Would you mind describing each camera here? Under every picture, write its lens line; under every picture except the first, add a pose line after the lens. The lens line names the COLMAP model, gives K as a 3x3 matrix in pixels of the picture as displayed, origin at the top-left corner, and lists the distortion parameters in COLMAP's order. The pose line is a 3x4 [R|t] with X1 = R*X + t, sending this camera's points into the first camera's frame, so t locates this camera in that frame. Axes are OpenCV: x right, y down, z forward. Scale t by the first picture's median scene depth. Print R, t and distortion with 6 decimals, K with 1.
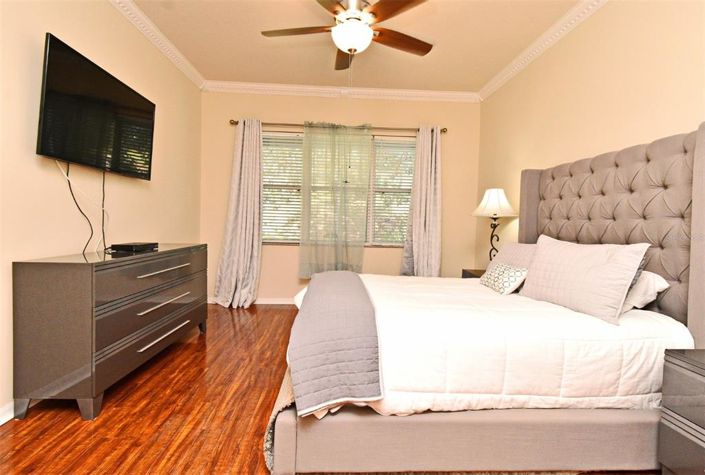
lens RADIAL K [[338.5, 0, 352.5], [0, 338.5, 237.5], [0, 0, 1]] dist [0.003604, 0.000349]
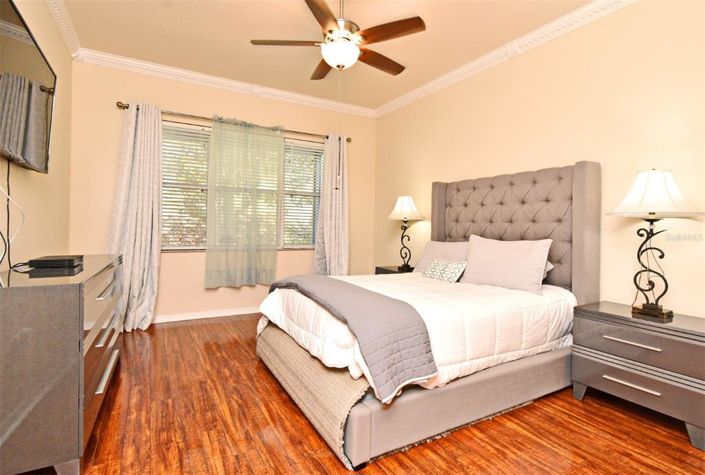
lens RADIAL K [[346.3, 0, 352.5], [0, 346.3, 237.5], [0, 0, 1]] dist [0.000143, -0.000392]
pose [[0.897838, -0.025607, 0.439581, -0.377809], [0.027215, 0.999626, 0.002646, -0.012131], [-0.439484, 0.009587, 0.898199, 0.007785]]
